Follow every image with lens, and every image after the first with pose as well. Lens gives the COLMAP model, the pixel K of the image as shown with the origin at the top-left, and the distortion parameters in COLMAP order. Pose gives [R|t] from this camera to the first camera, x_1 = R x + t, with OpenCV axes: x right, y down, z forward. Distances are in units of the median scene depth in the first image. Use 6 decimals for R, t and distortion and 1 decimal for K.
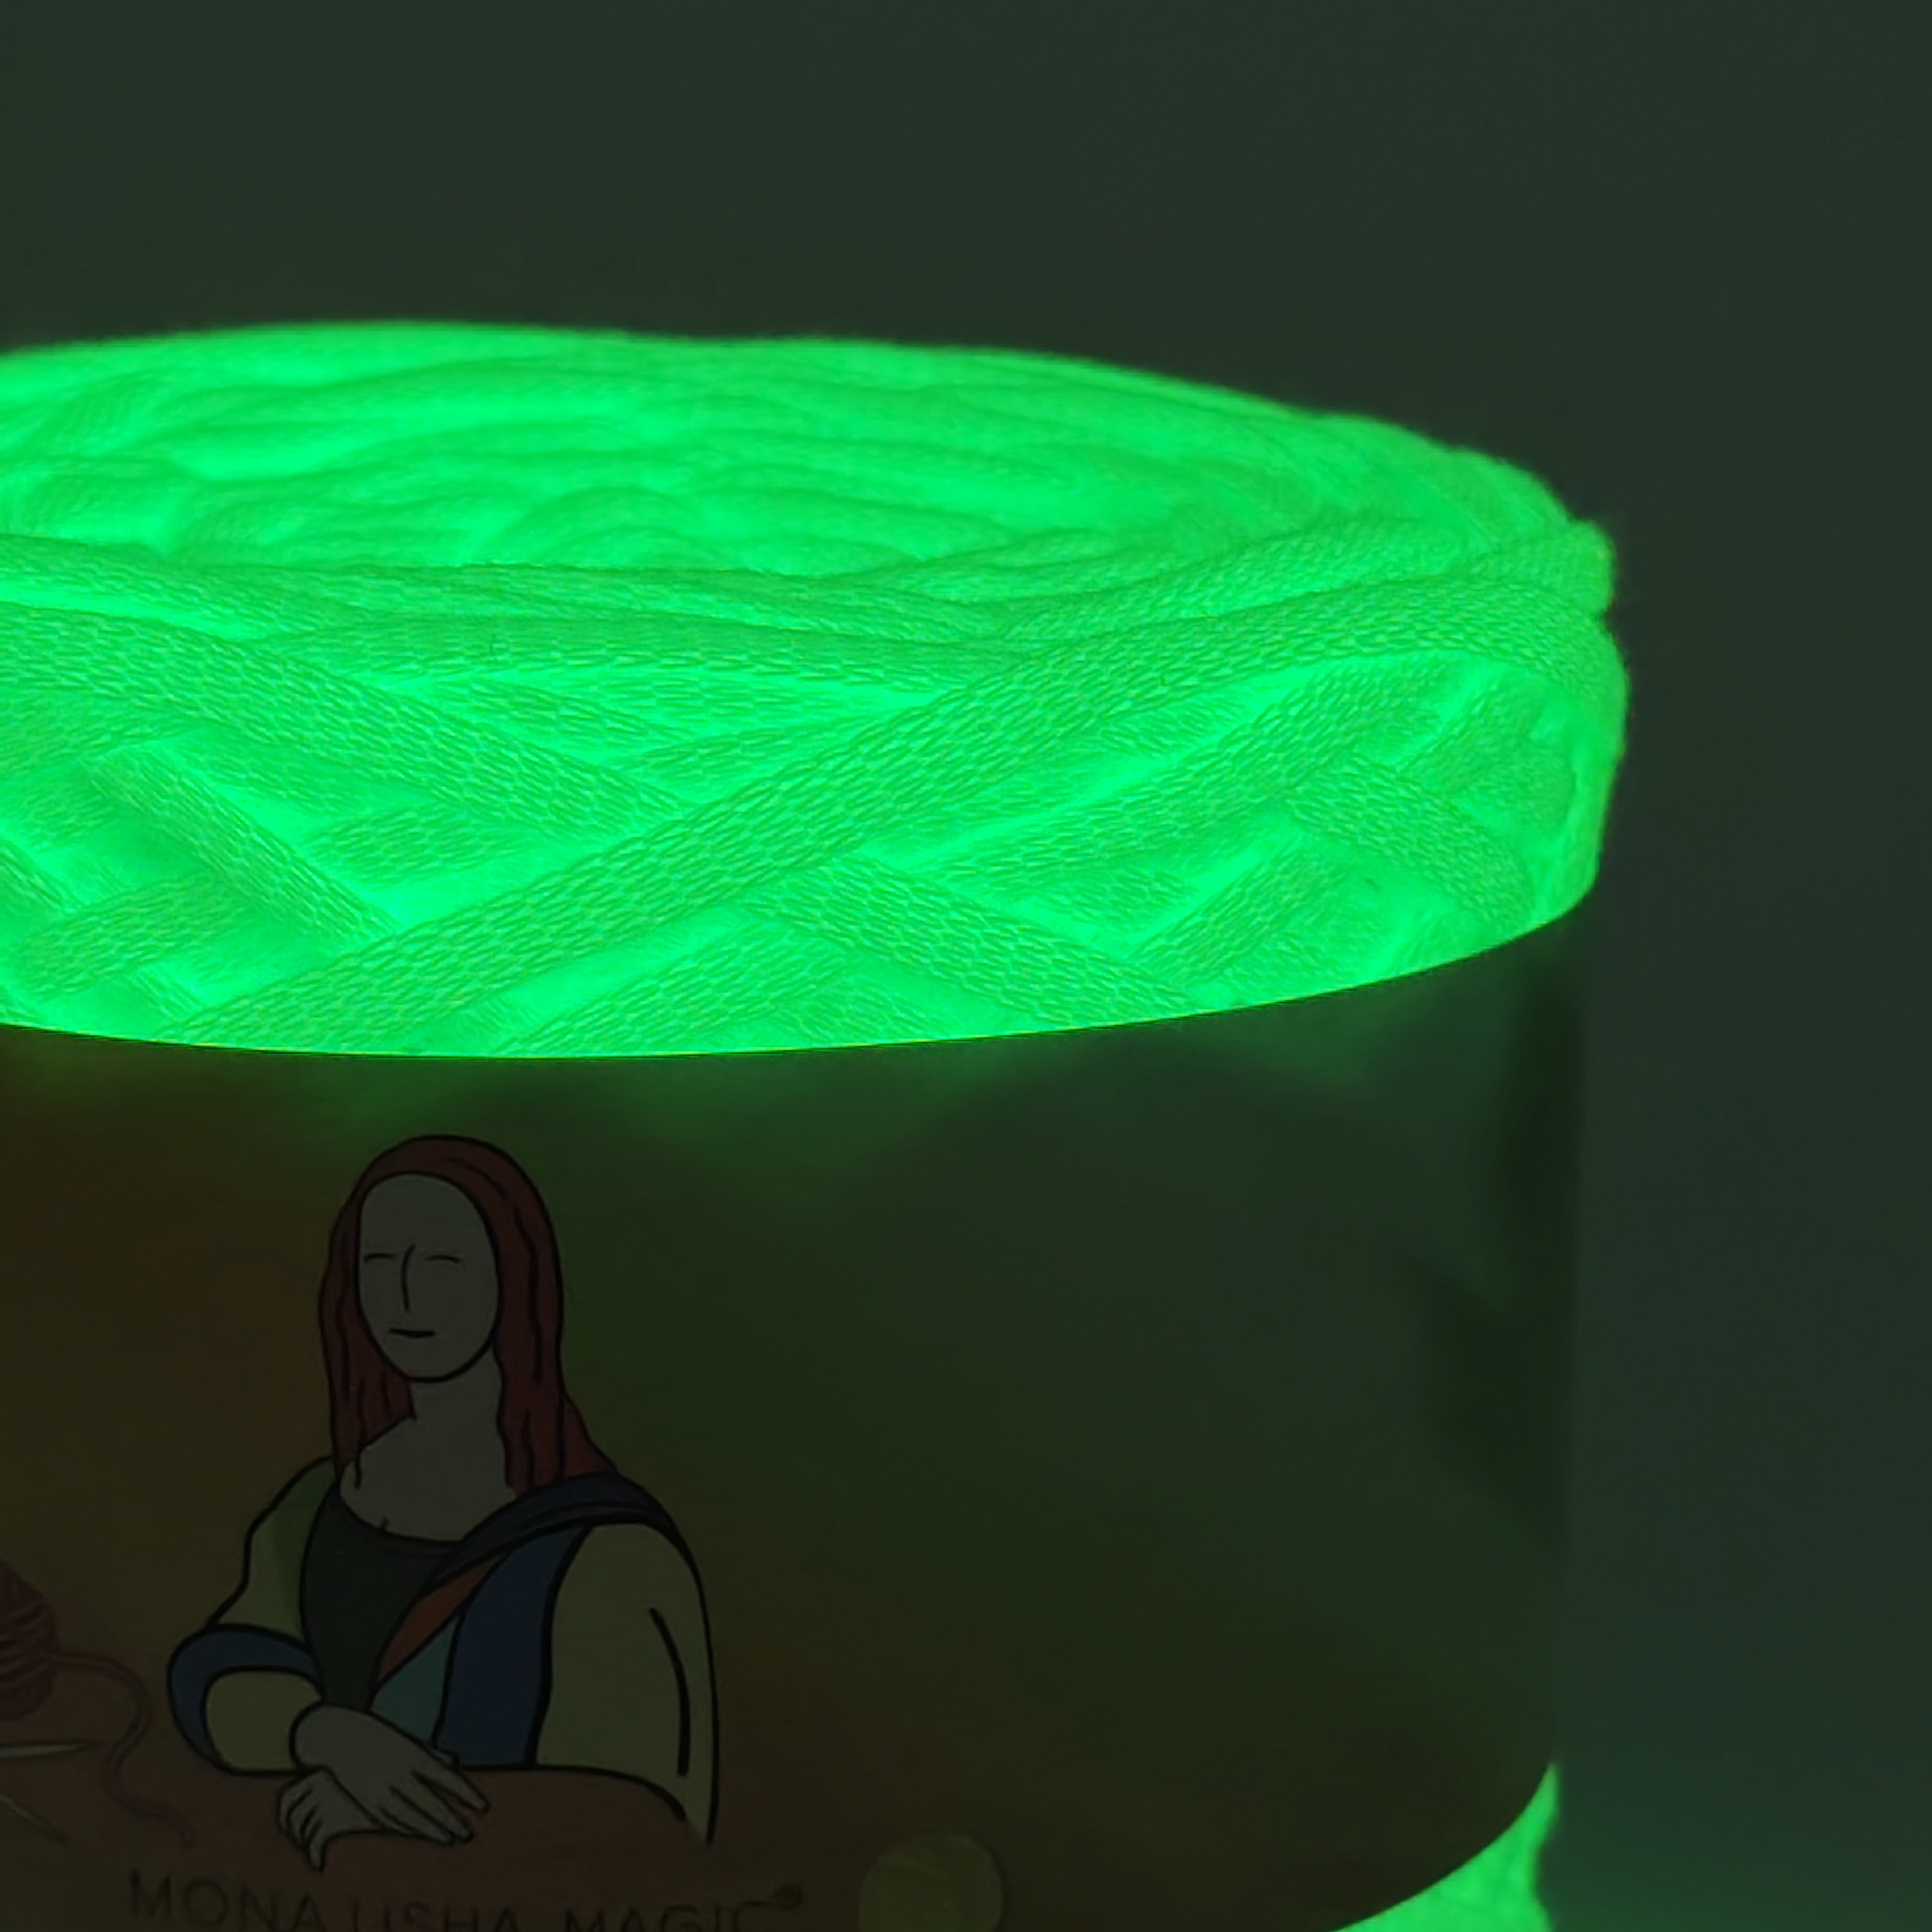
lens RADIAL K [[6420.2, 0, 980.3], [0, 6420.2, 951.7], [0, 0, 1]] dist [0.171983, 0.000000]
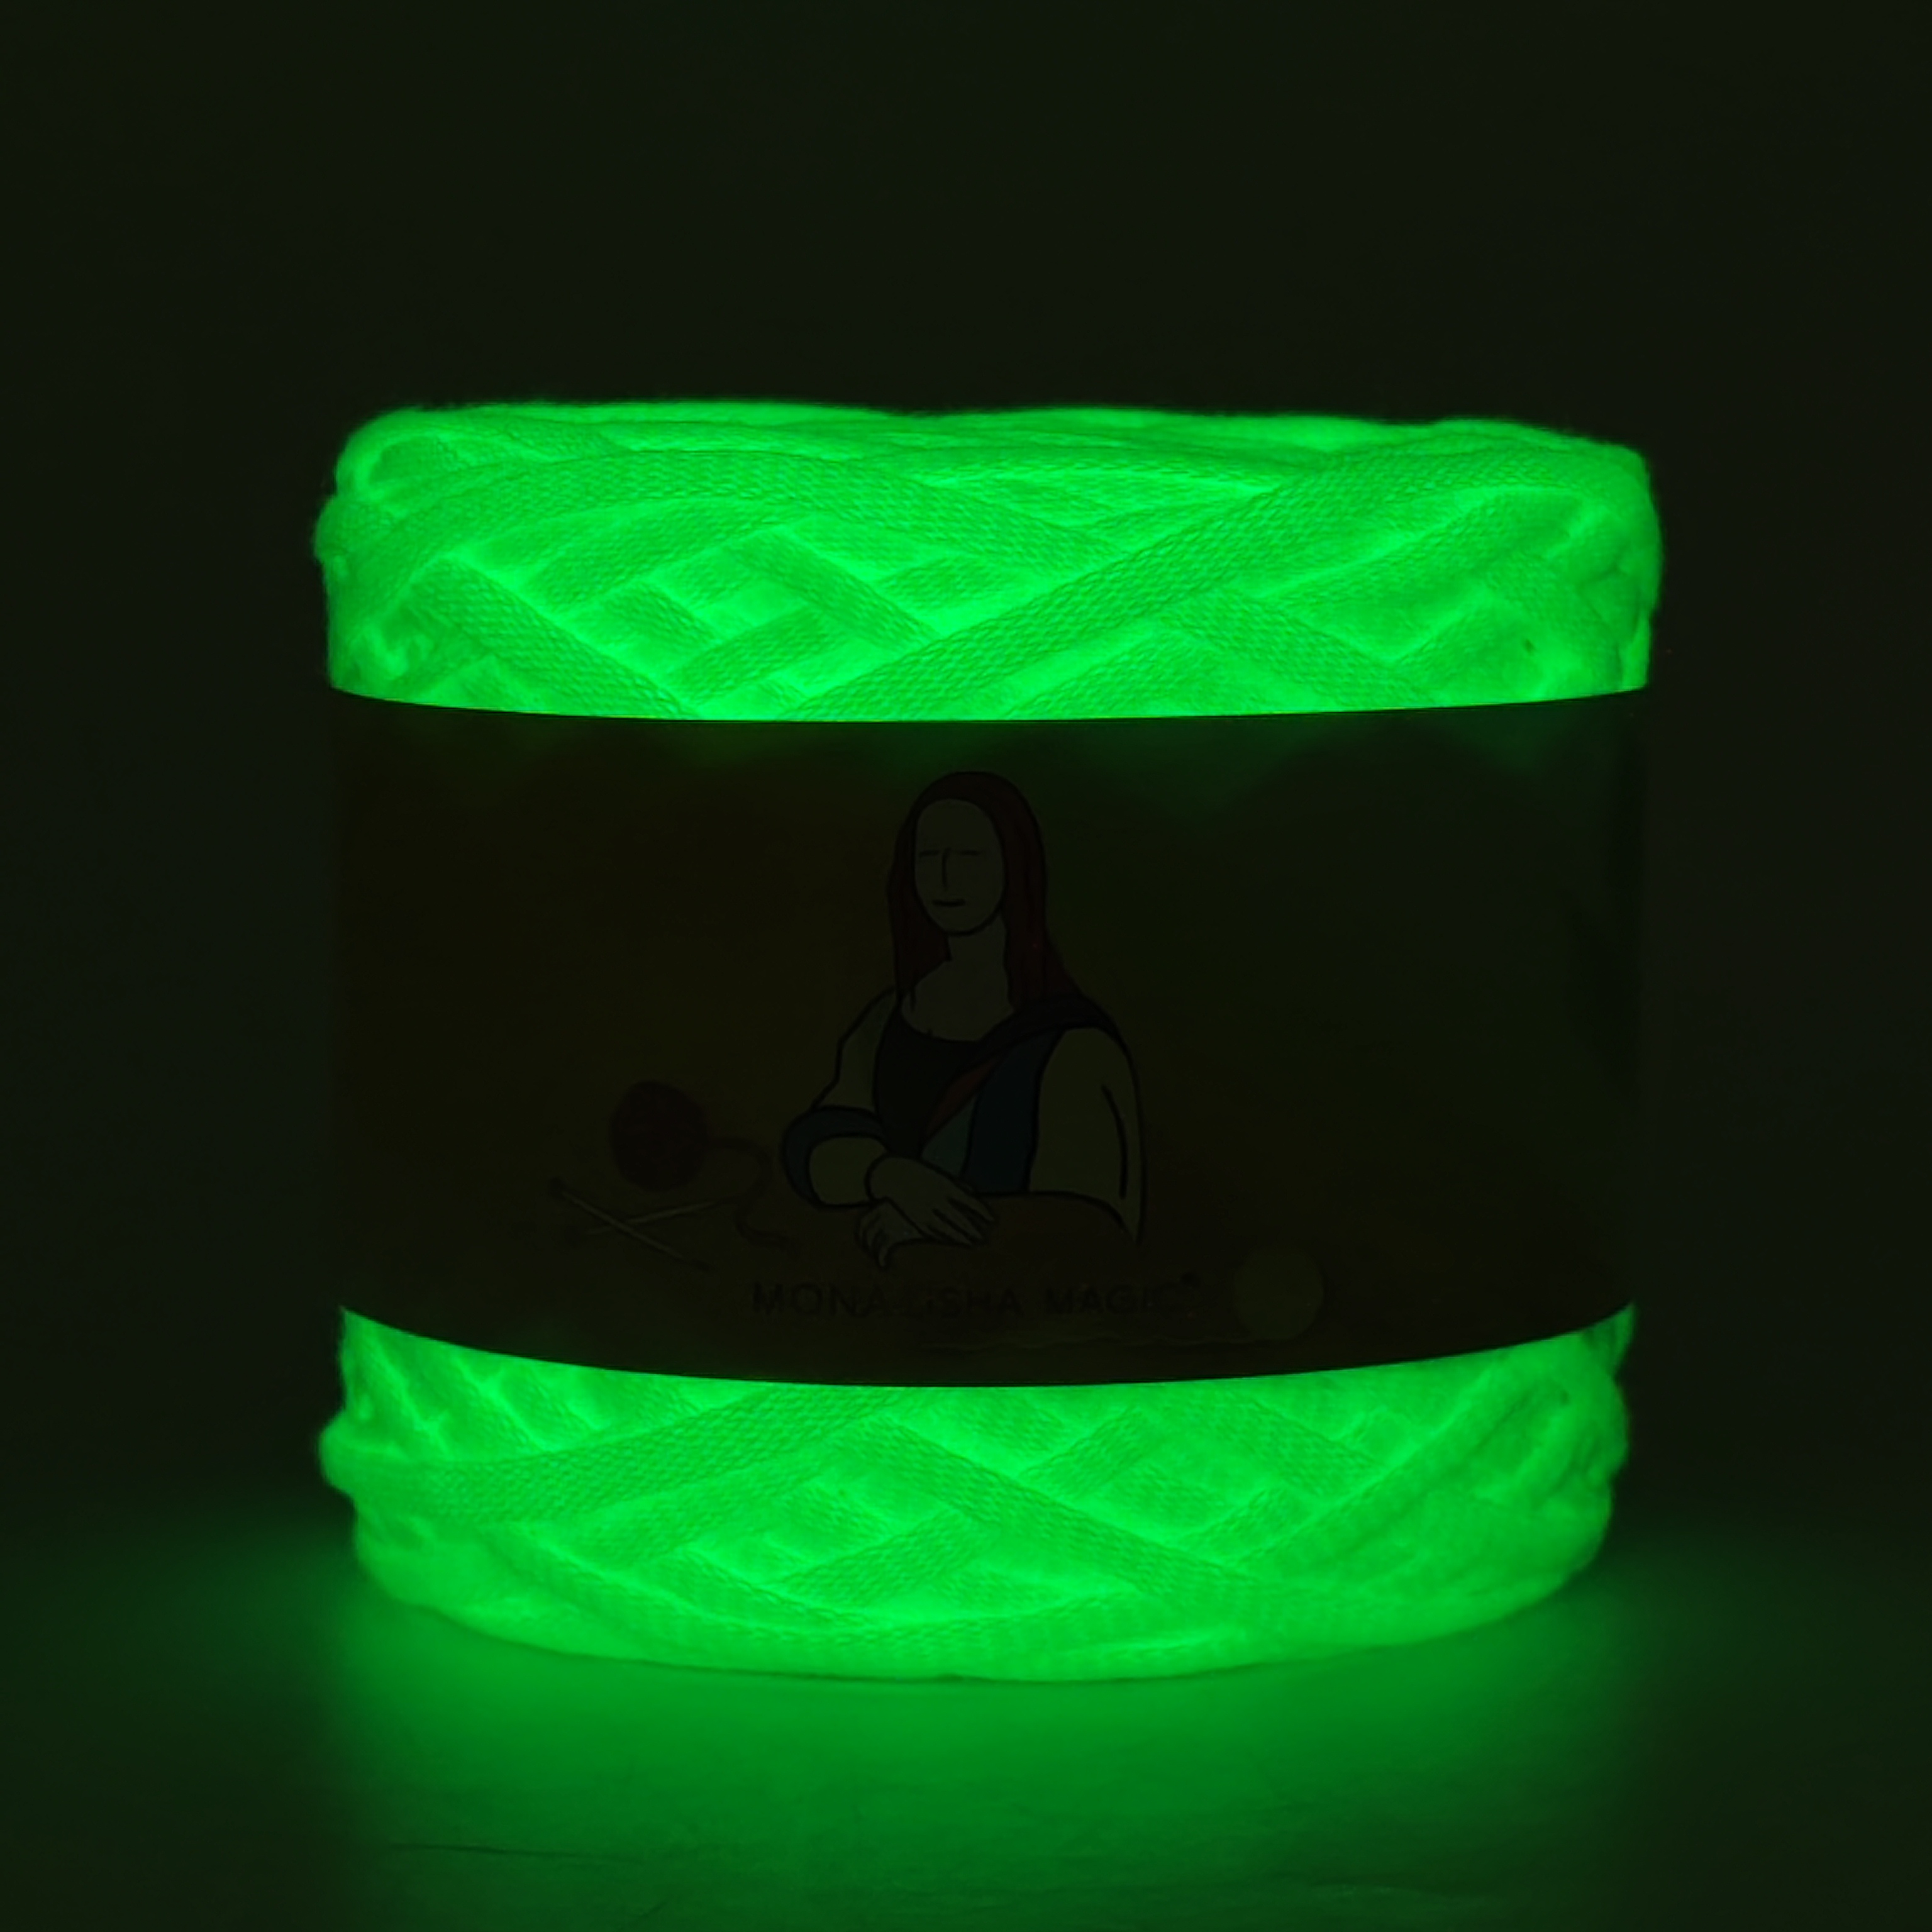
lens RADIAL K [[6420.2, 0, 965.8], [0, 6420.2, 984.9], [0, 0, 1]] dist [0.171983, 0.000000]
pose [[0.996871, -0.019809, 0.076523, -0.202834], [0.029802, 0.990835, -0.131747, 0.282544], [-0.073212, 0.133615, 0.988325, -0.528748]]
